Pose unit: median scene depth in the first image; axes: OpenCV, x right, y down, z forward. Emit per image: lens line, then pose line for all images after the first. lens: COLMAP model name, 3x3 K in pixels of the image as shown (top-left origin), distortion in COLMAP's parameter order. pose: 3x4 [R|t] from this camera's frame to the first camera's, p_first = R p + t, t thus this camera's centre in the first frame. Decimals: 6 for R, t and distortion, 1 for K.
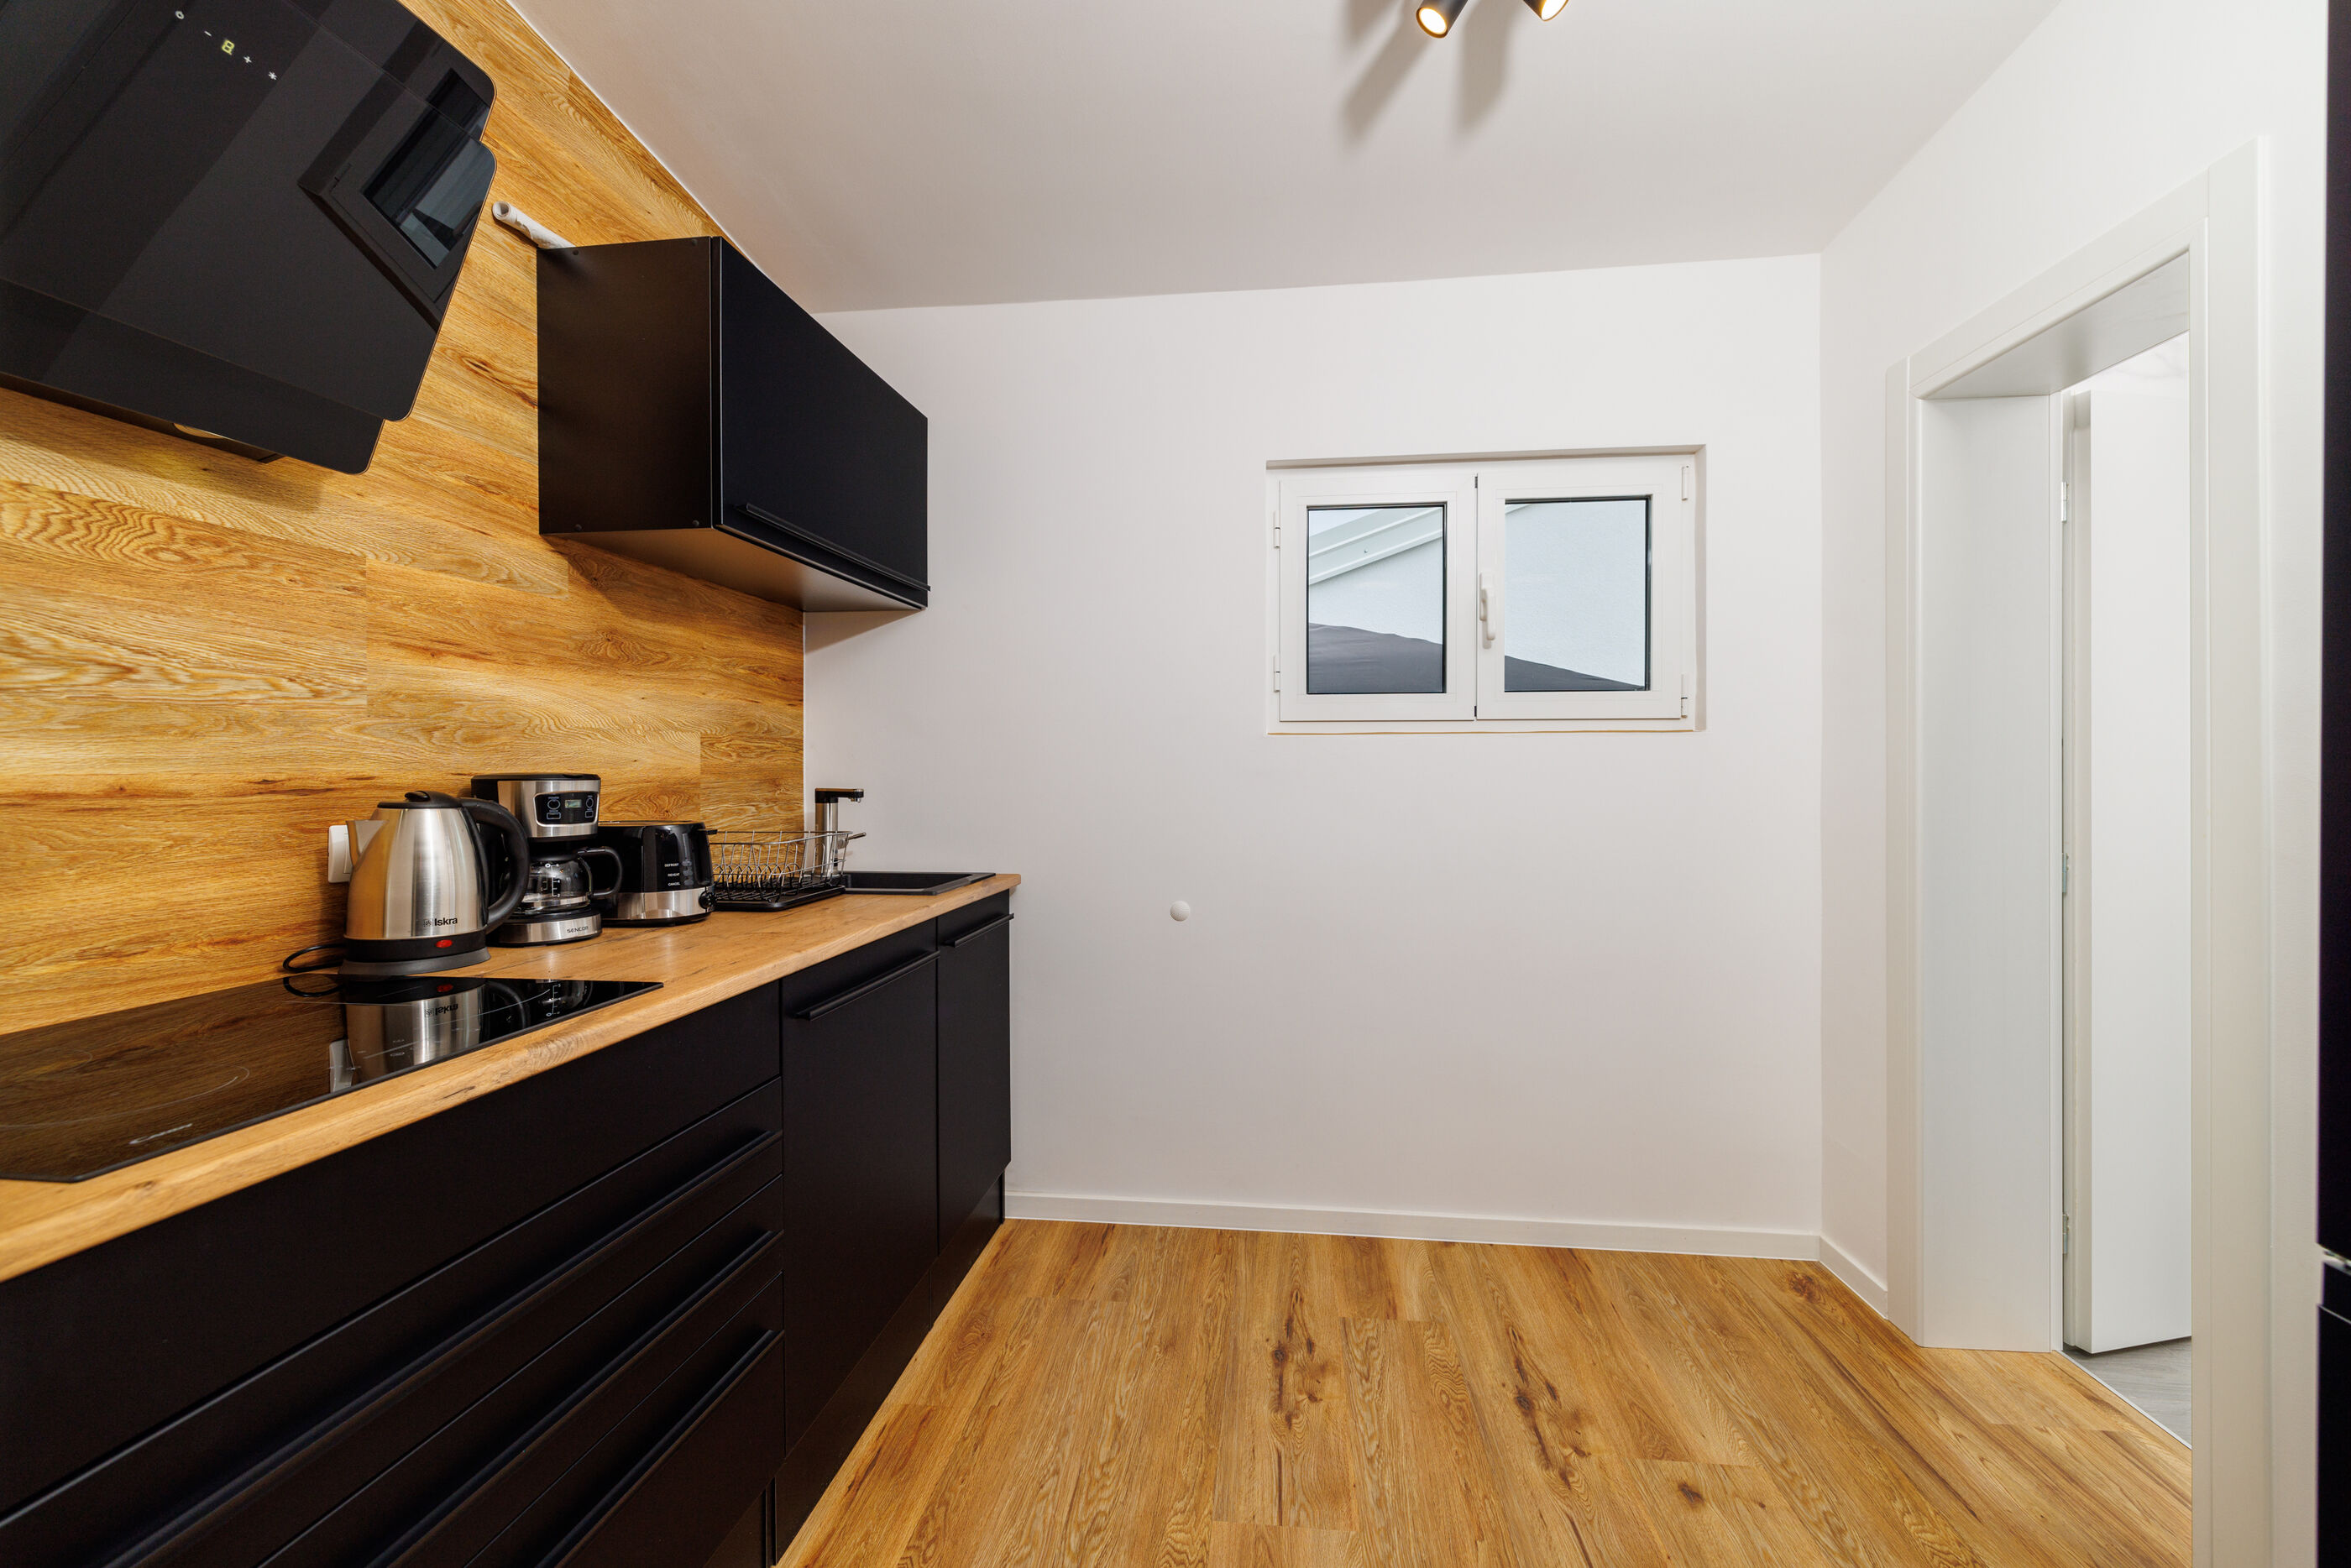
lens RADIAL K [[994.6, 0, 1193.4], [0, 994.6, 770.1], [0, 0, 1]] dist [-0.003335, 0.001293]
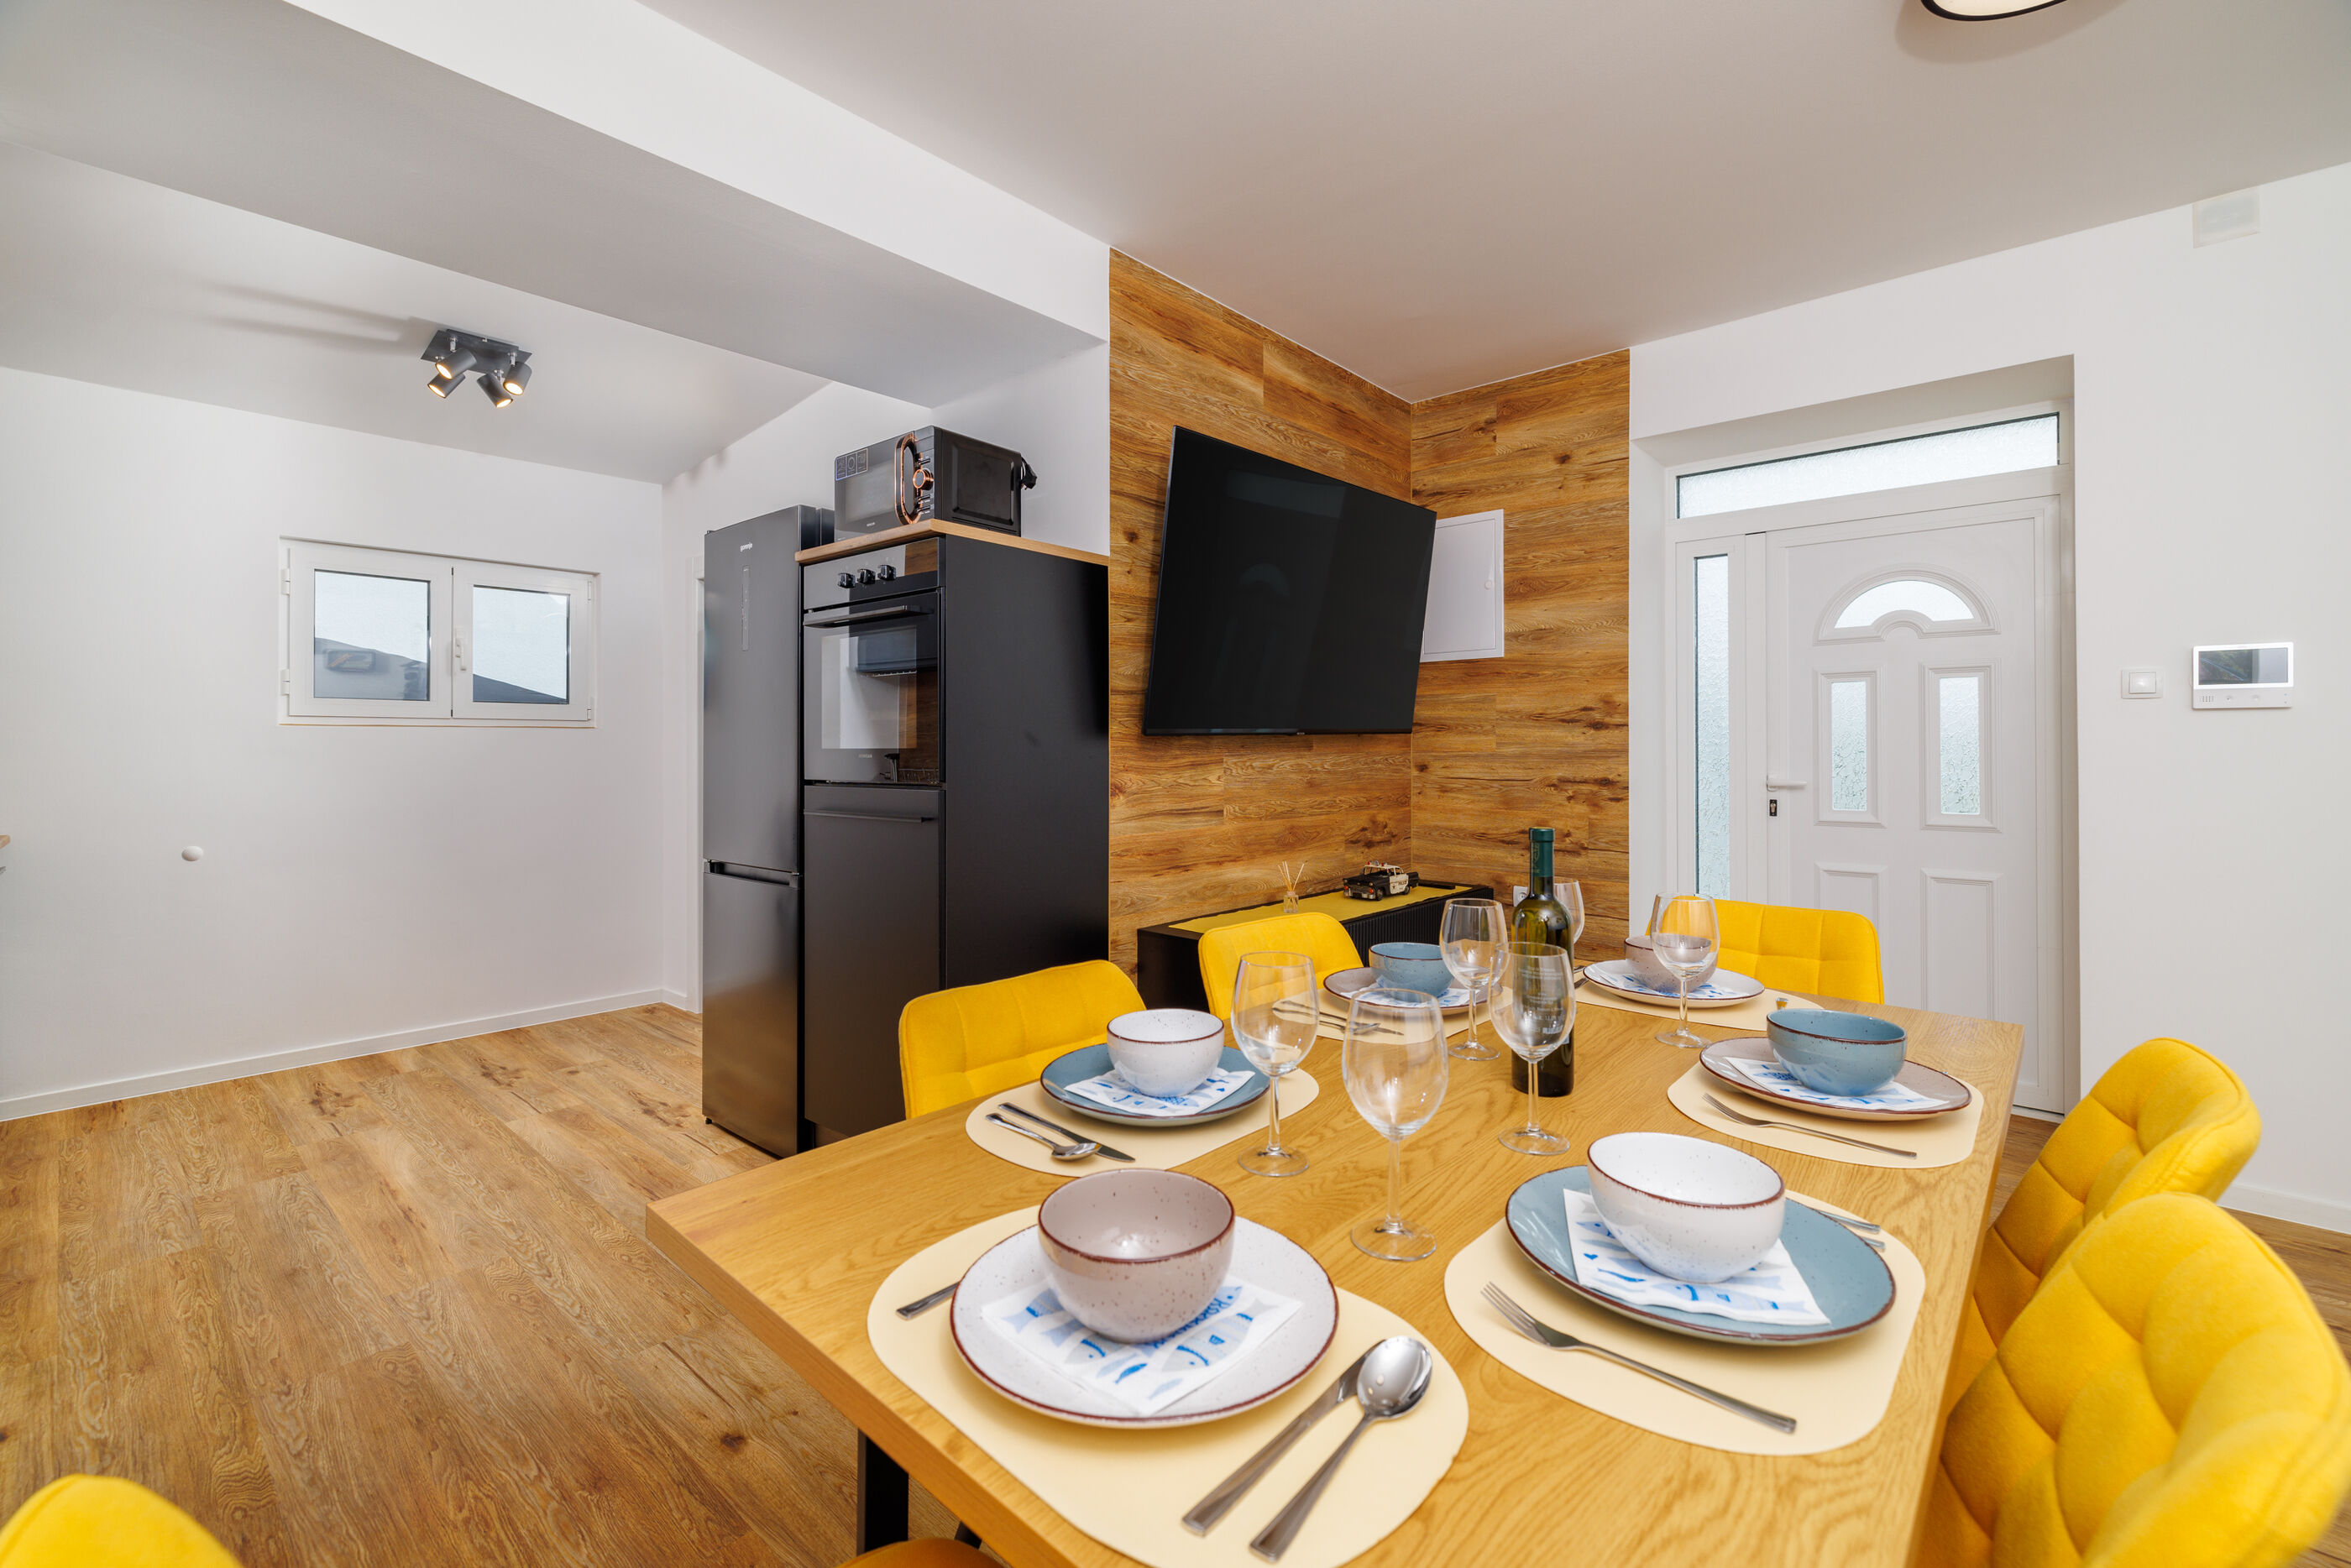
lens RADIAL K [[994.6, 0, 1191.1], [0, 994.6, 741.8], [0, 0, 1]] dist [-0.003335, 0.001293]
pose [[0.587364, 0.006892, 0.809293, -0.489897], [0.001353, 0.999954, -0.009497, 0.006911], [-0.809322, 0.006673, 0.587328, -1.420697]]
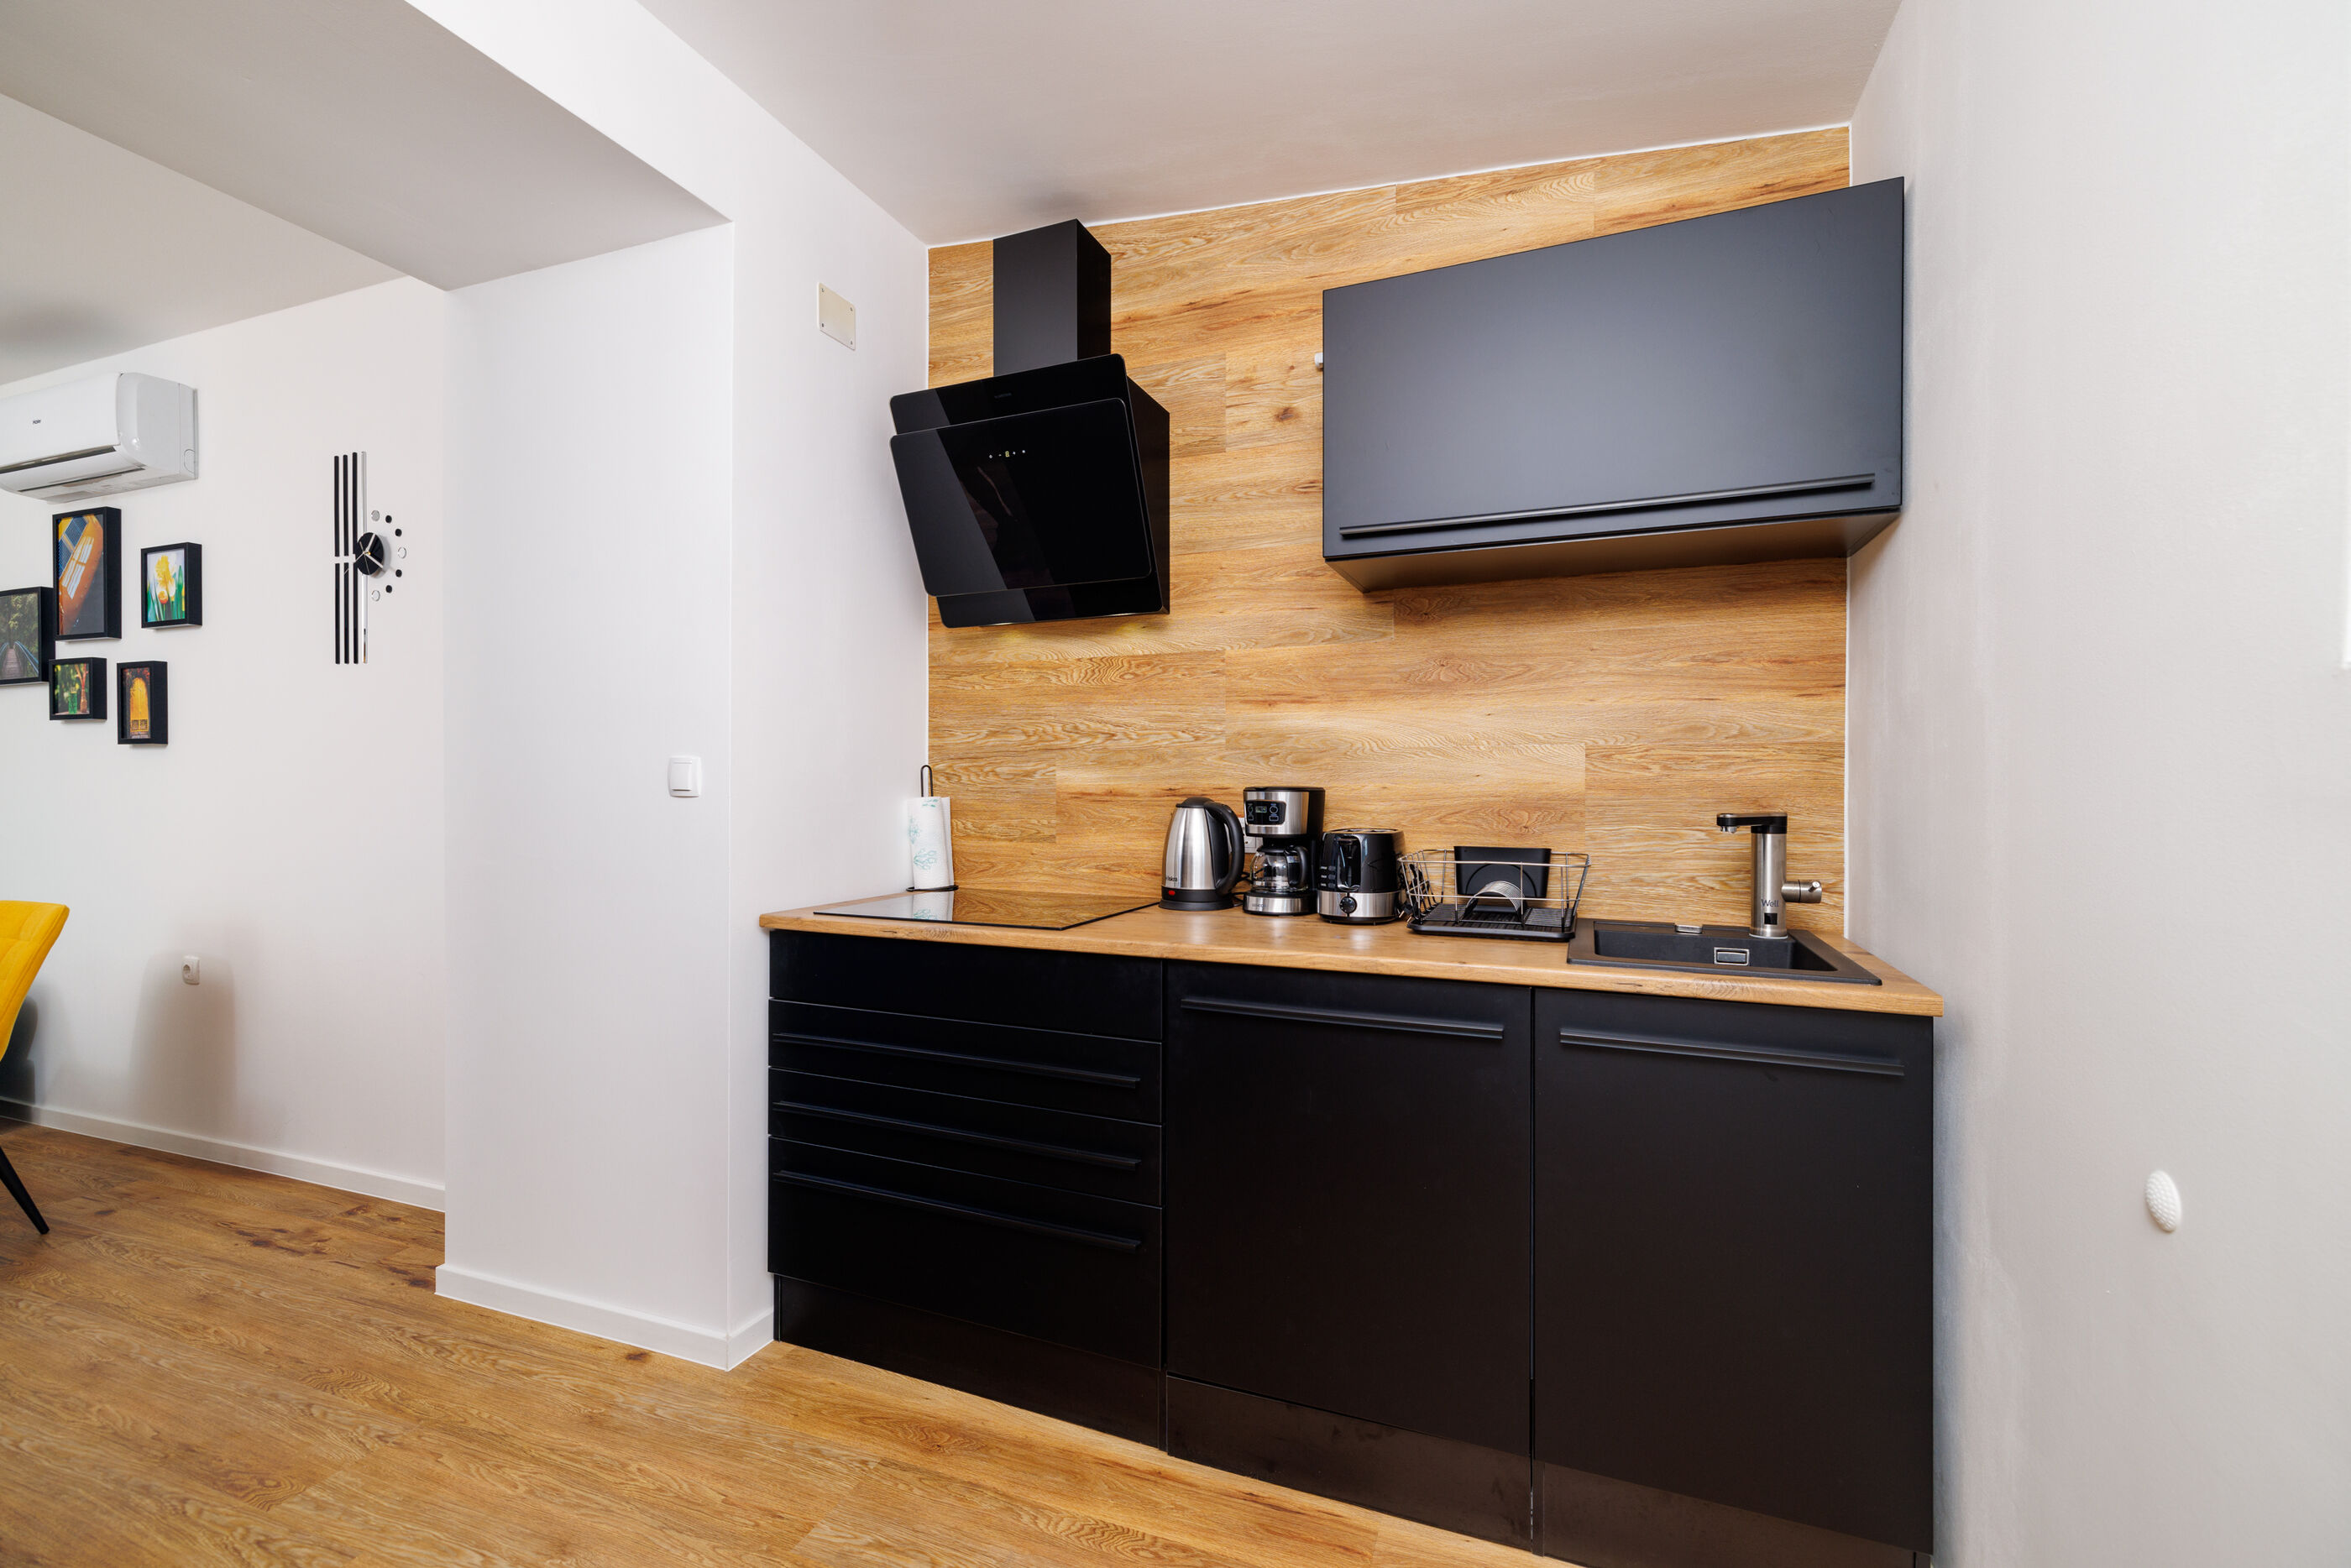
lens RADIAL K [[994.6, 0, 1193.4], [0, 994.6, 786.8], [0, 0, 1]] dist [-0.003335, 0.001293]
pose [[-0.260975, 0.011978, -0.965271, 0.644749], [-0.001031, 0.999919, 0.012687, -0.013019], [0.965345, 0.004306, -0.260941, 1.212969]]
